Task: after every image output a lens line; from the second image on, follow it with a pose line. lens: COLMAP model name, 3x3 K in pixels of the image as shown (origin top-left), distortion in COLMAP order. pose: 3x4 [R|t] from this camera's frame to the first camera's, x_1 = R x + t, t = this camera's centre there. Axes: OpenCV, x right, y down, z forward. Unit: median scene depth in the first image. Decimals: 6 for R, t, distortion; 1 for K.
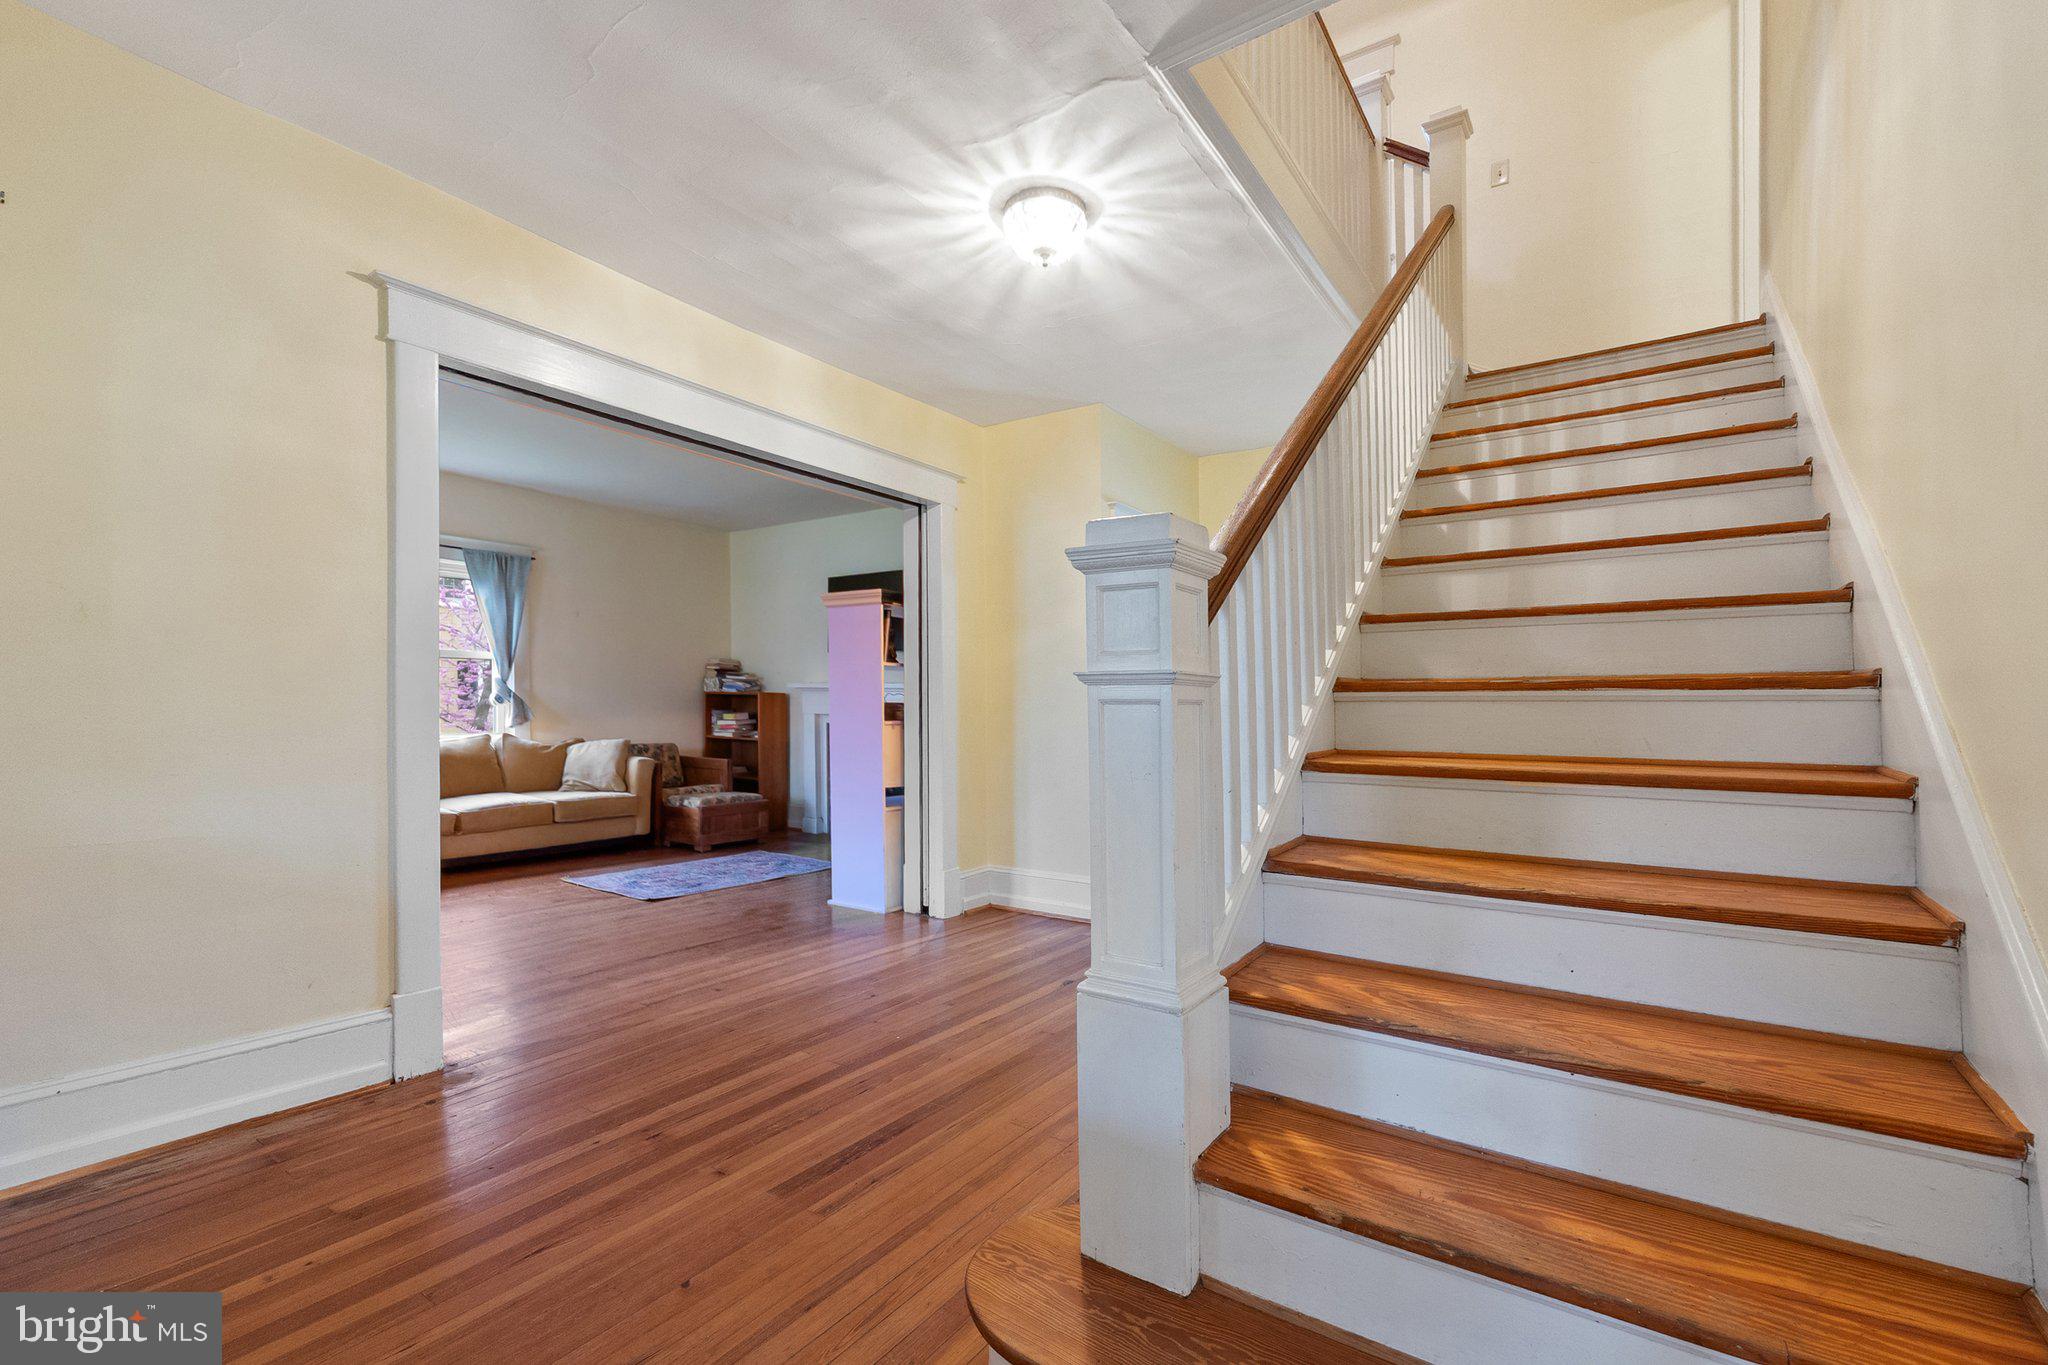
lens RADIAL K [[879.7, 0, 1020.7], [0, 879.7, 722.7], [0, 0, 1]] dist [-0.003513, -0.000343]
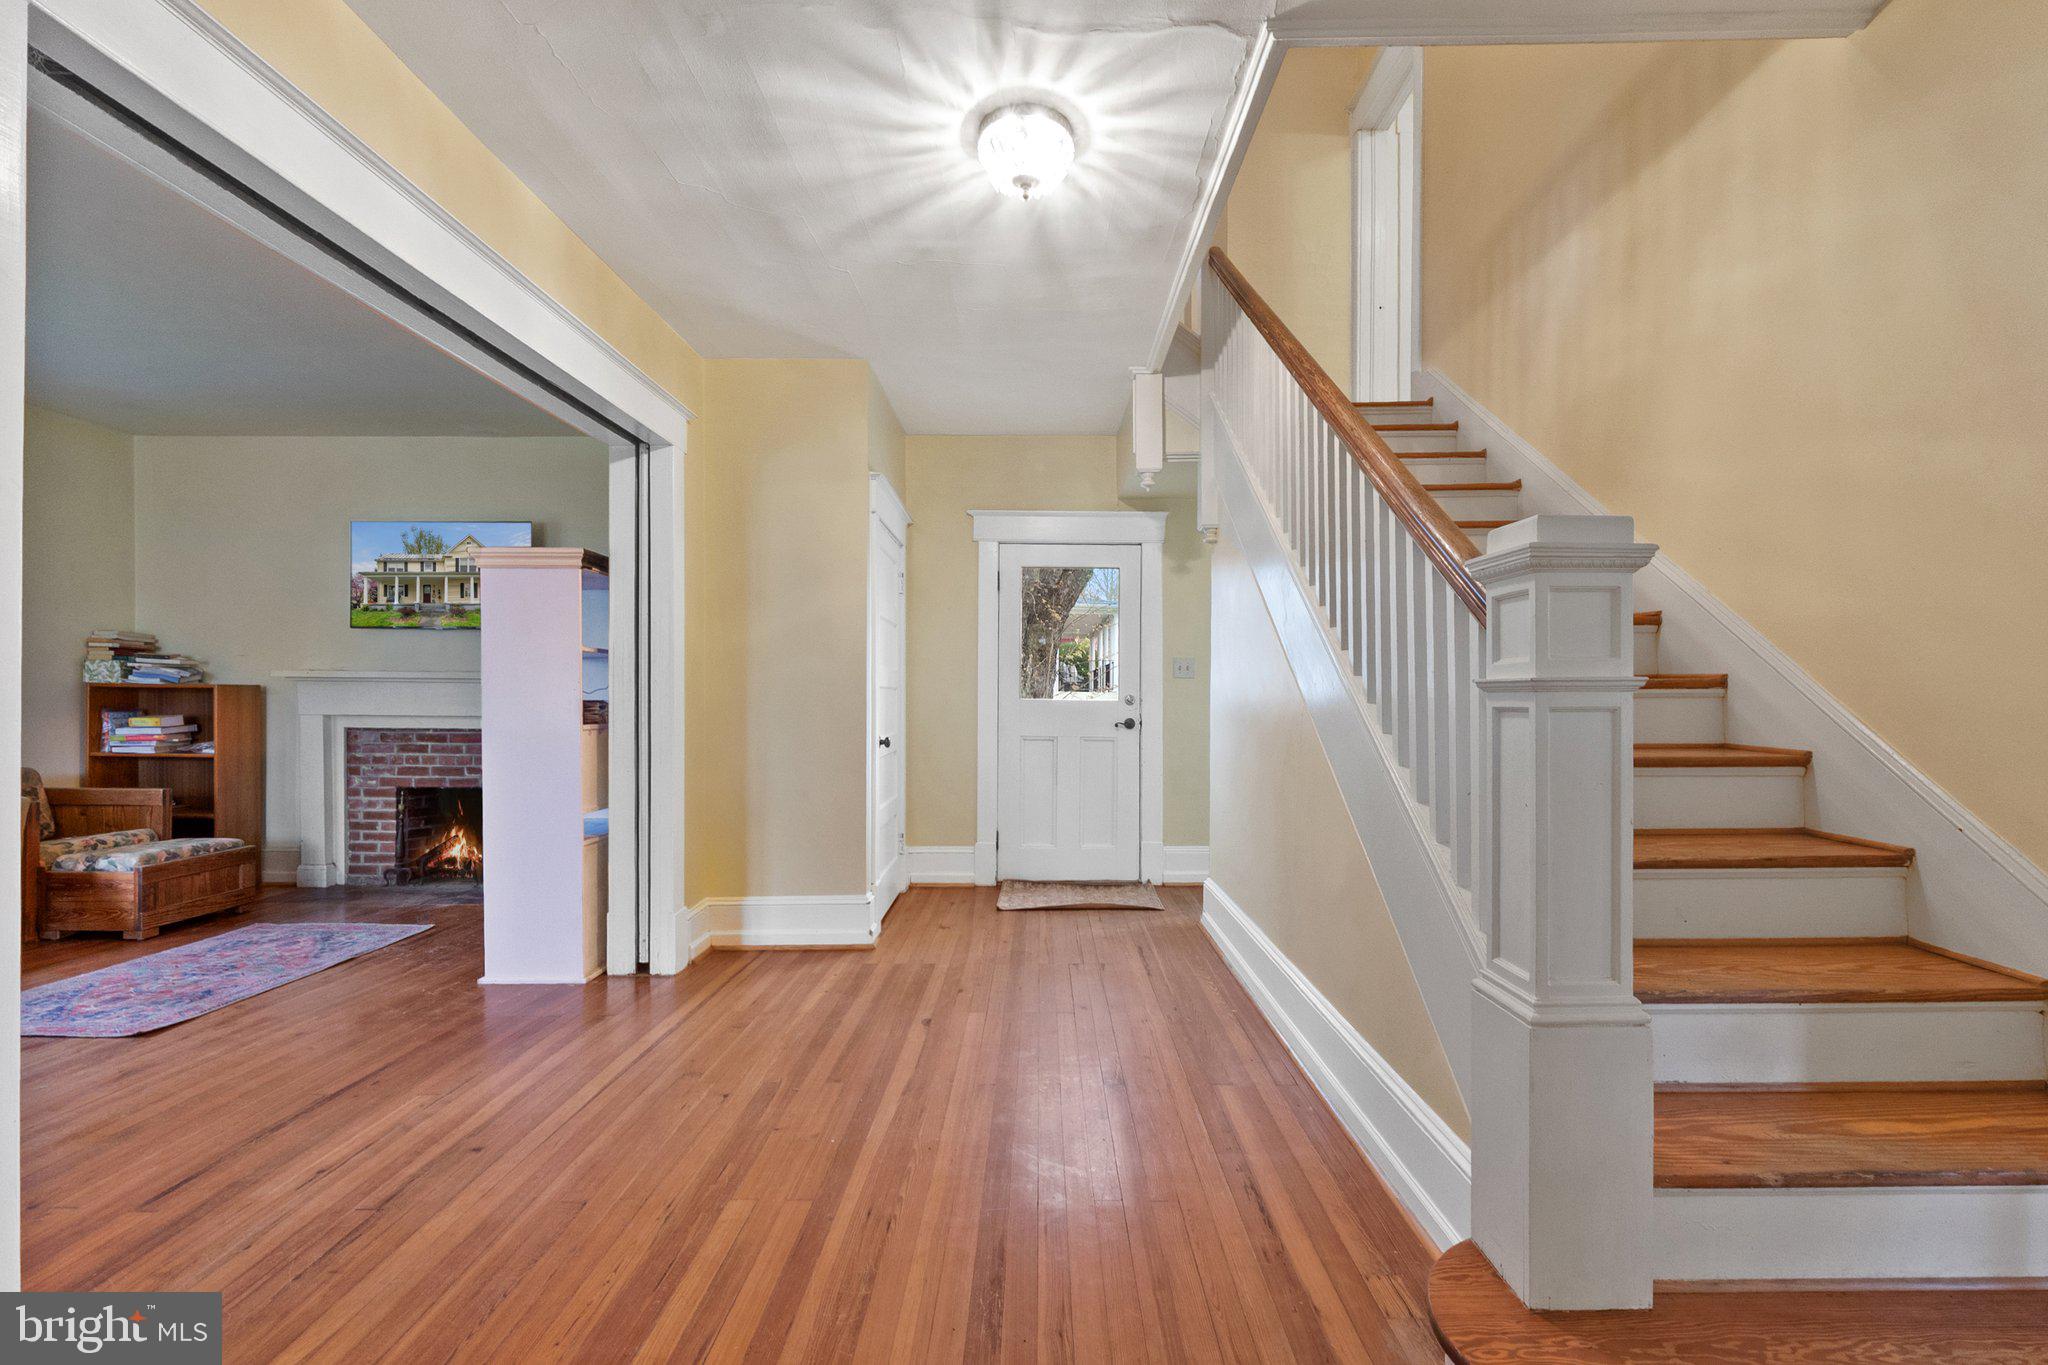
lens RADIAL K [[895.9, 0, 1029.1], [0, 895.9, 701.5], [0, 0, 1]] dist [-0.005575, -0.000533]
pose [[0.824304, -0.012659, 0.566006, -0.266268], [0.018329, 0.999823, -0.004332, -0.011224], [-0.565850, 0.013945, 0.824390, 0.156831]]
